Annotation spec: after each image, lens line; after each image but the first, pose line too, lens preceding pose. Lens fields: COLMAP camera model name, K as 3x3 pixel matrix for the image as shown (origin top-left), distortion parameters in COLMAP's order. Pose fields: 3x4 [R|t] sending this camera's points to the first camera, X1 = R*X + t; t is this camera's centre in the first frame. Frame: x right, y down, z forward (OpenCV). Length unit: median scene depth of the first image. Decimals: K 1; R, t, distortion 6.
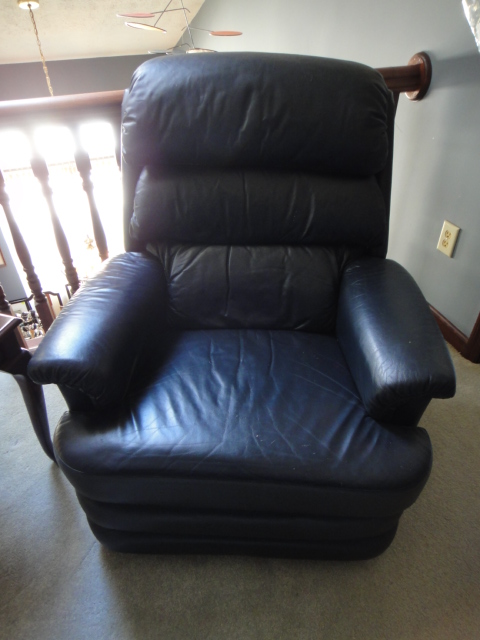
lens RADIAL K [[483.2, 0, 241.0], [0, 483.2, 321.4], [0, 0, 1]] dist [0.003643, -0.000858]
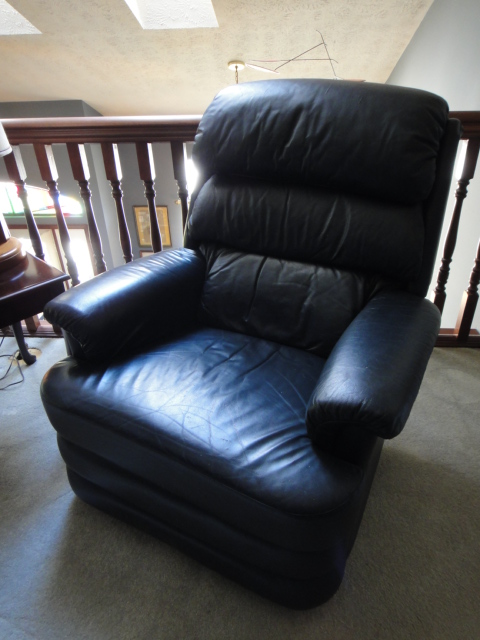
lens RADIAL K [[483.2, 0, 242.4], [0, 483.2, 320.2], [0, 0, 1]] dist [0.003643, -0.000858]
pose [[0.888253, 0.210102, -0.408489, 0.401093], [-0.263117, 0.961643, -0.077533, 0.072020], [0.376531, 0.176349, 0.909464, 0.068777]]
